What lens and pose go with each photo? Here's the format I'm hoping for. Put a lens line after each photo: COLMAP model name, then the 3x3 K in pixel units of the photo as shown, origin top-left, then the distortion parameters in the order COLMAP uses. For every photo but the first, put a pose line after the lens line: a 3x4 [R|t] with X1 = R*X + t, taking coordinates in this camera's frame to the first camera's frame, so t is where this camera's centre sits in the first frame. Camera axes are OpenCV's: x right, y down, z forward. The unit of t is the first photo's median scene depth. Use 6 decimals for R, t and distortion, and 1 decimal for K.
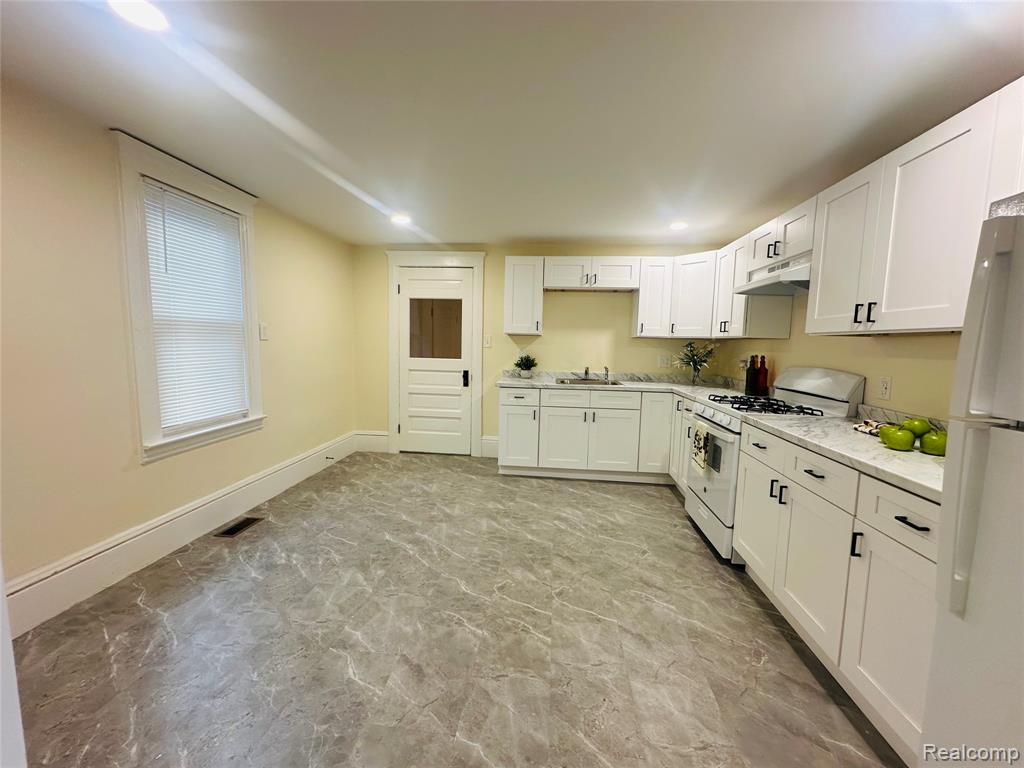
lens RADIAL K [[410.5, 0, 507.5], [0, 410.5, 383.8], [0, 0, 1]] dist [0.001037, 0.000033]
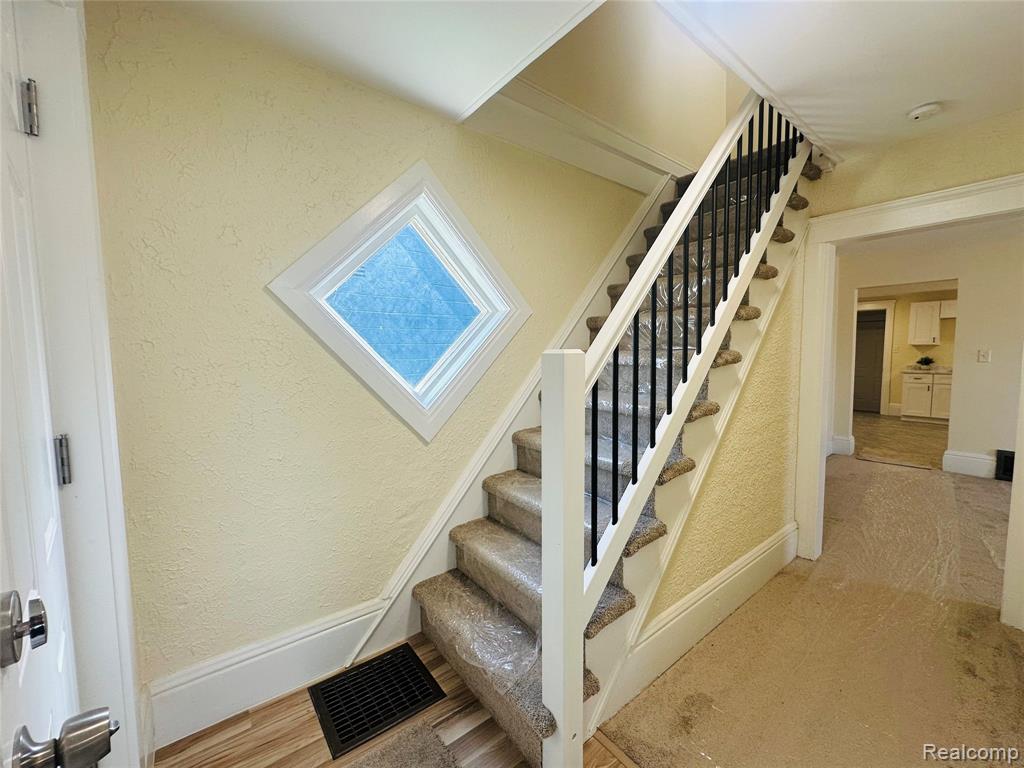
lens RADIAL K [[410.5, 0, 508.6], [0, 410.5, 386.1], [0, 0, 1]] dist [0.001037, 0.000033]
pose [[0.692645, 0.027779, -0.720744, 0.079687], [-0.057523, 0.998203, -0.016807, 0.186639], [0.718982, 0.053101, 0.692998, -1.484119]]
